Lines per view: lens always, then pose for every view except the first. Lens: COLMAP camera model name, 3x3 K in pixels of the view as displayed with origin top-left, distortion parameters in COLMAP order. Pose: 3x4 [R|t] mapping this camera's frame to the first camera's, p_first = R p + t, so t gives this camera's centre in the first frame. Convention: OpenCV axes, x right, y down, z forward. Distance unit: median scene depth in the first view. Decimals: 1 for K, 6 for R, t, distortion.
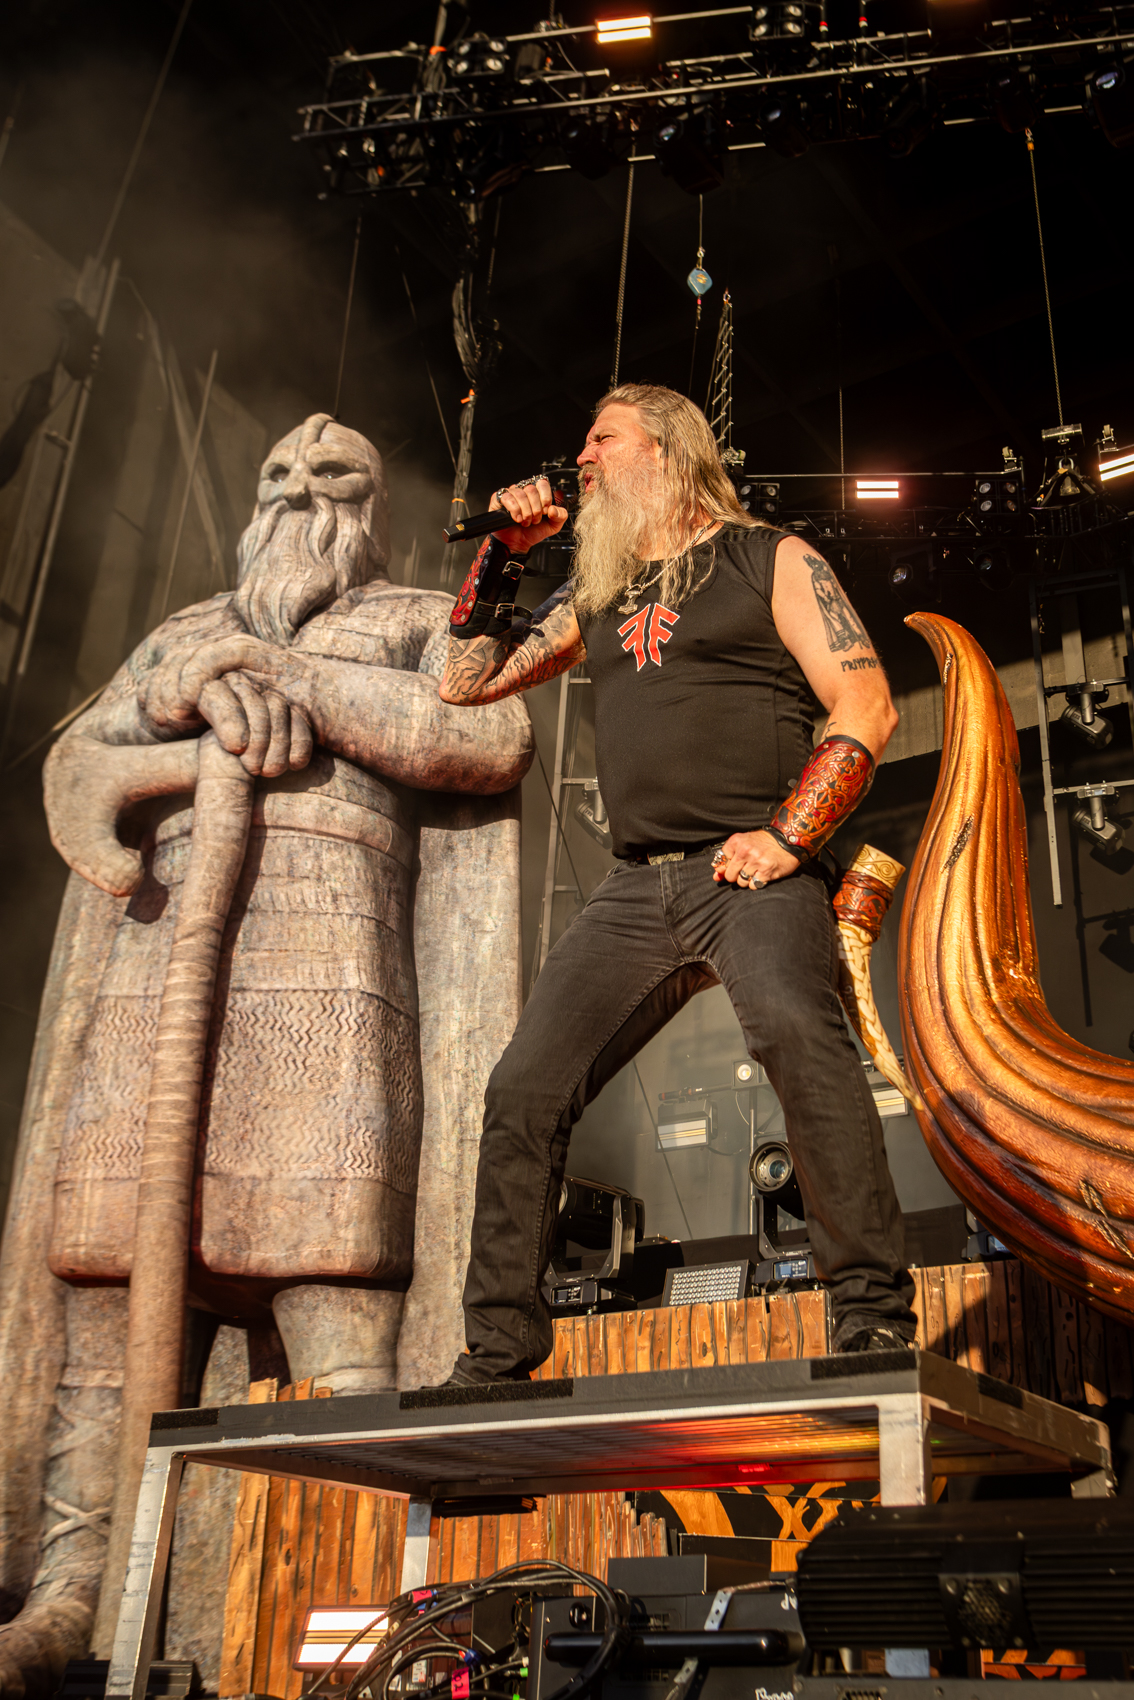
lens RADIAL K [[1813.0, 0, 653.4], [0, 1813.0, 768.7], [0, 0, 1]] dist [-0.029578, 0.119422]
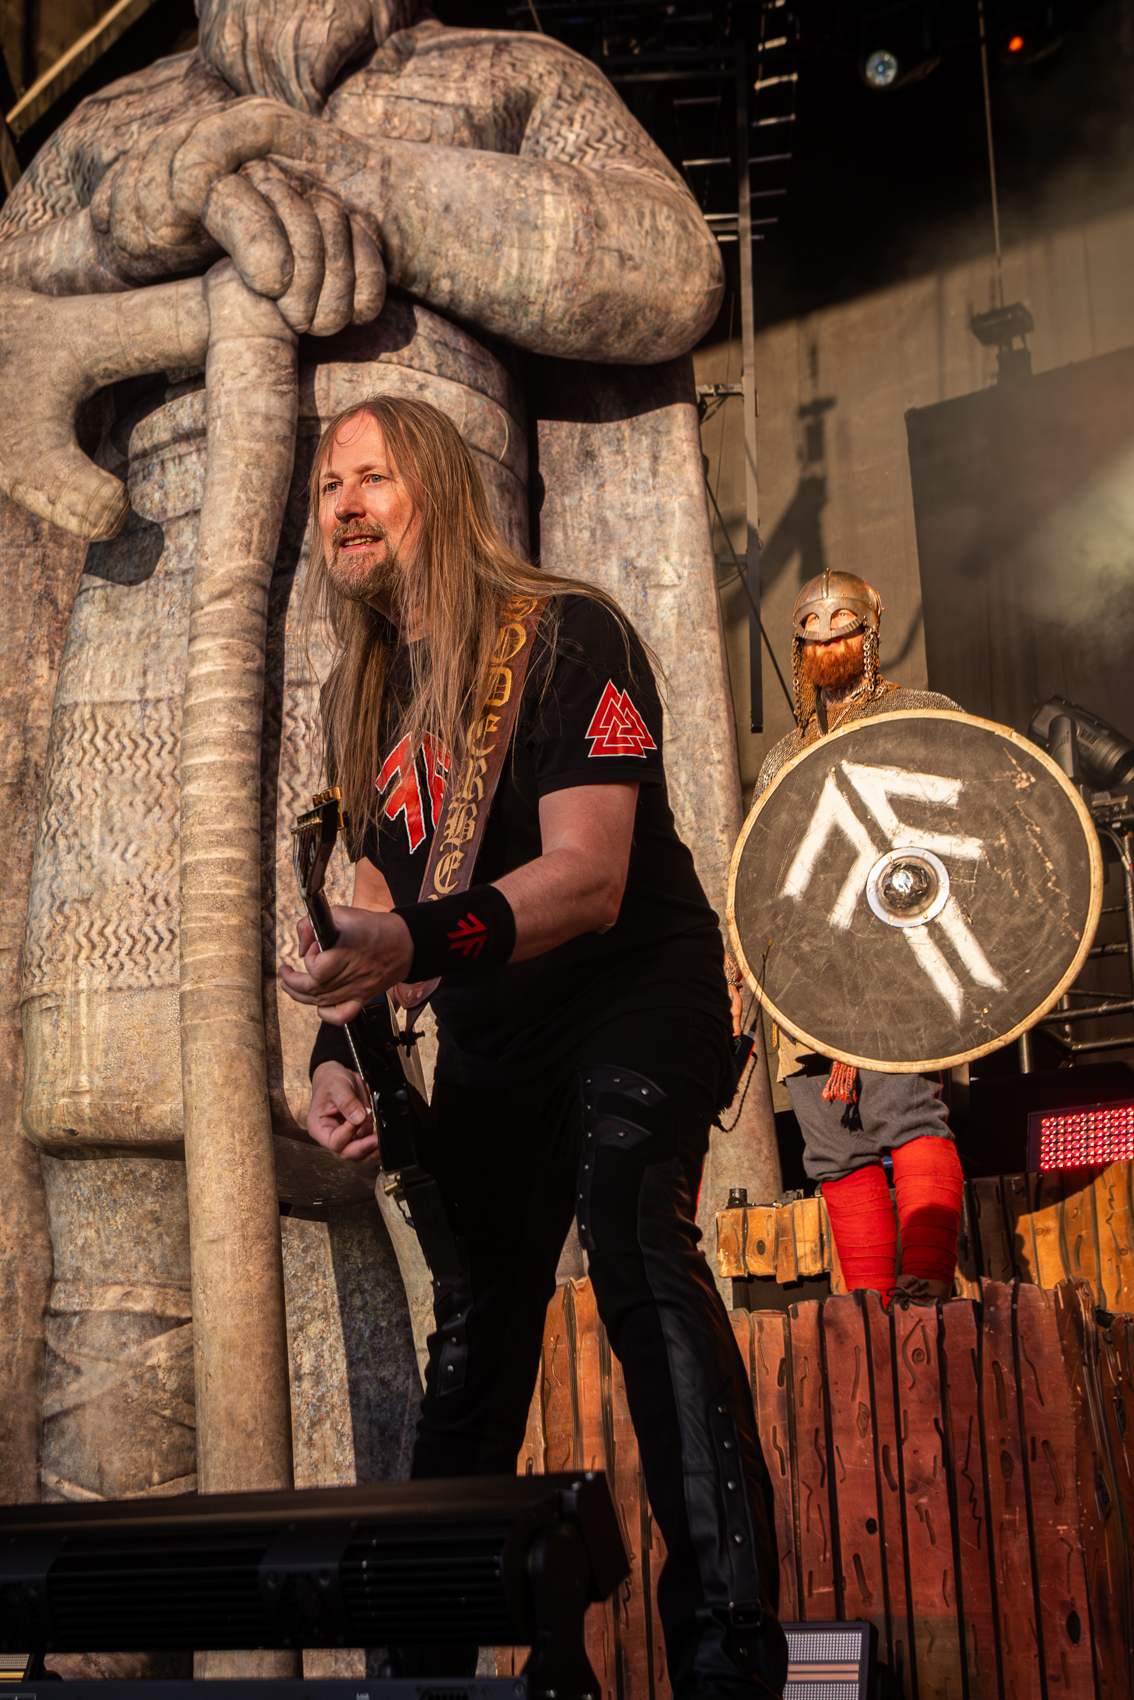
lens RADIAL K [[2691.6, 0, 301.2], [0, 2691.6, 823.0], [0, 0, 1]] dist [-0.020185, 0.086979]
pose [[0.996936, -0.027532, -0.073219, -0.160936], [0.037073, 0.990513, 0.132323, 0.047665], [0.068882, -0.134632, 0.988499, 0.092359]]
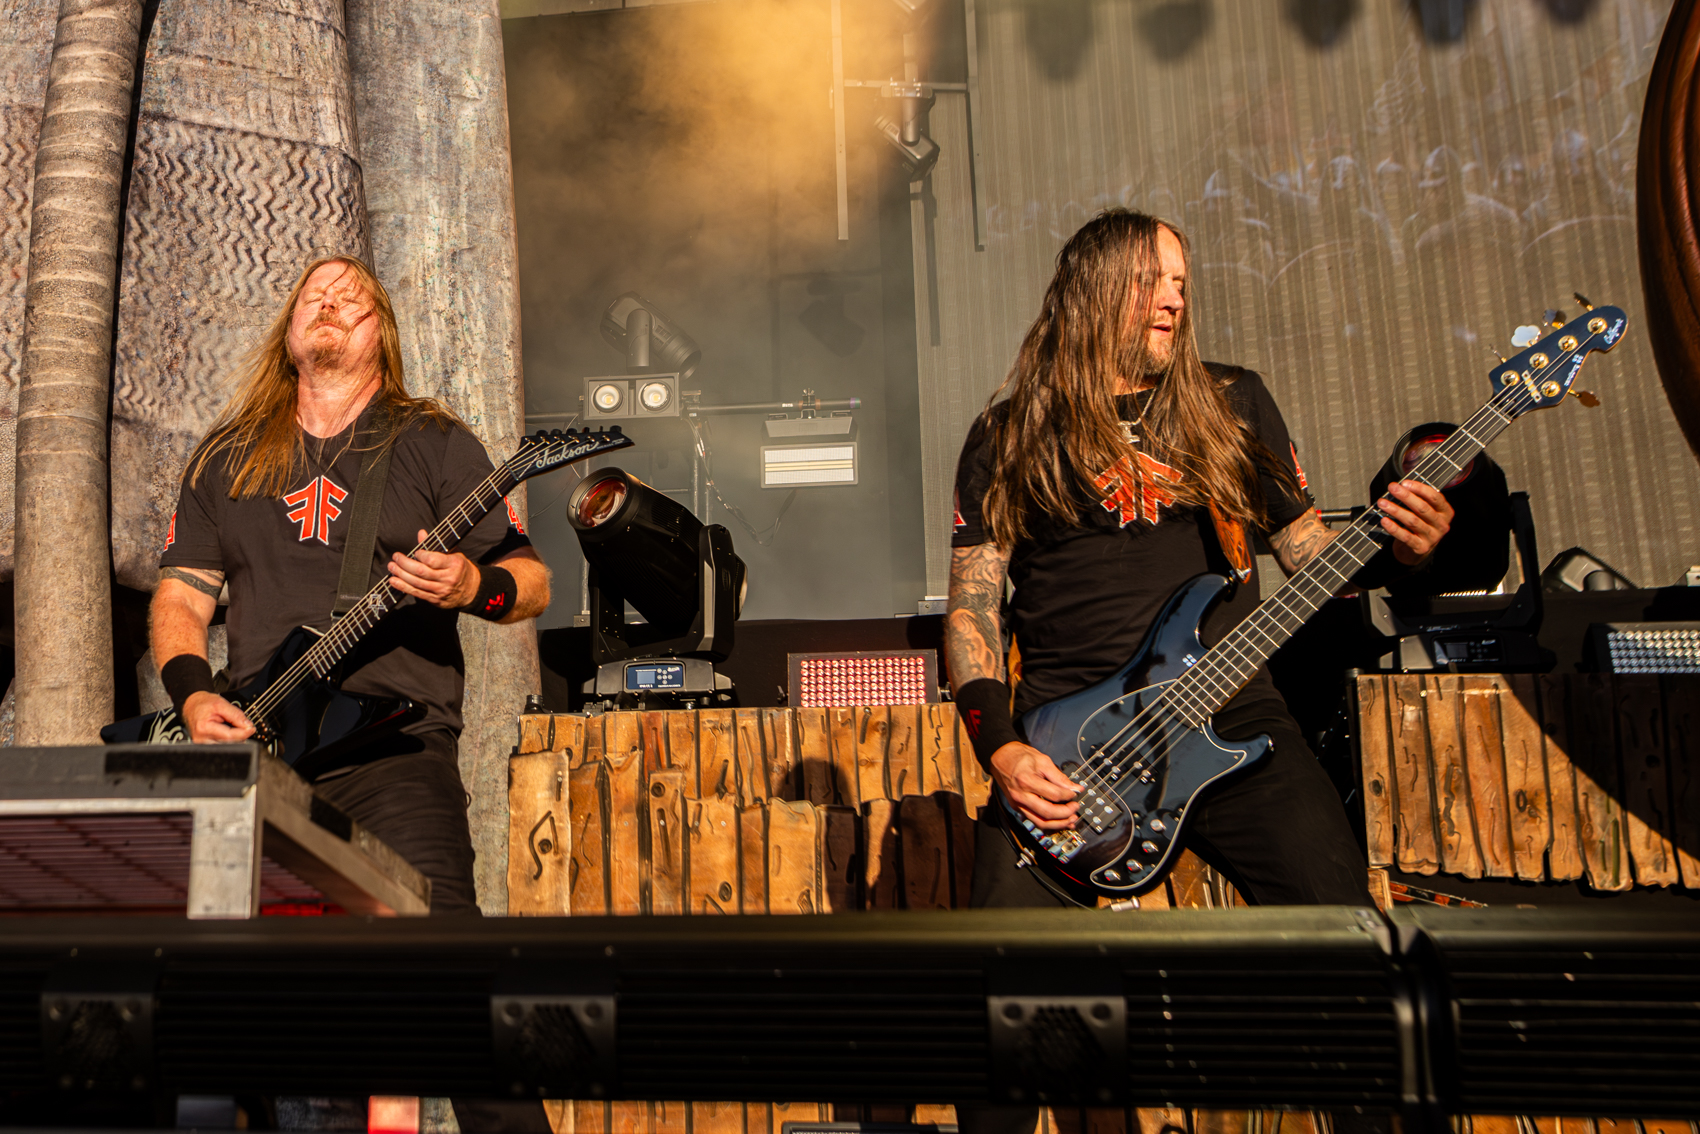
lens RADIAL K [[2403.1, 0, 378.6], [0, 2403.1, 528.0], [0, 0, 1]] dist [-0.049323, 0.153403]
pose [[0.949941, 0.108953, 0.292817, -0.365786], [-0.159263, 0.975179, 0.153823, 0.119505], [-0.268789, -0.192758, 0.943714, 0.233621]]
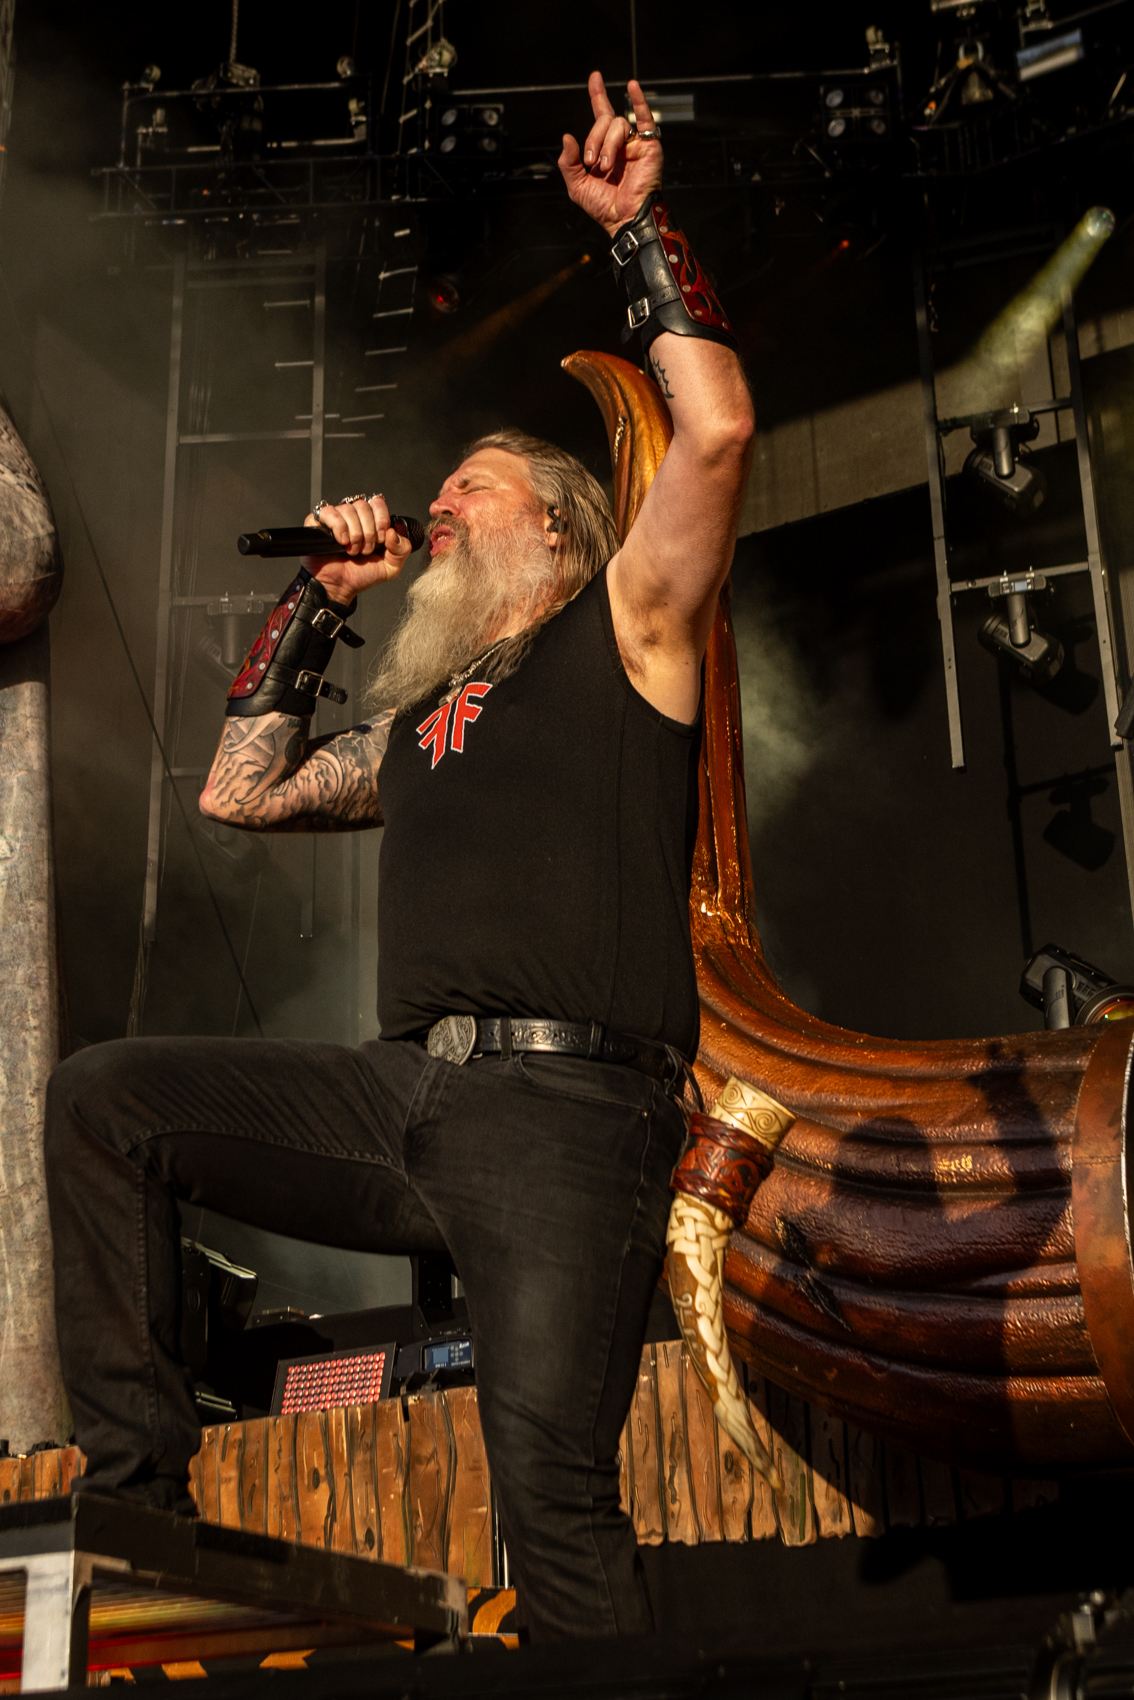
lens RADIAL K [[2953.5, 0, 447.4], [0, 2953.5, 850.4], [0, 0, 1]] dist [-0.044367, 0.264825]
pose [[0.999176, -0.040535, -0.001970, 0.075249], [0.040522, 0.993803, 0.103503, -0.016570], [-0.002238, -0.103498, 0.994627, -0.048110]]
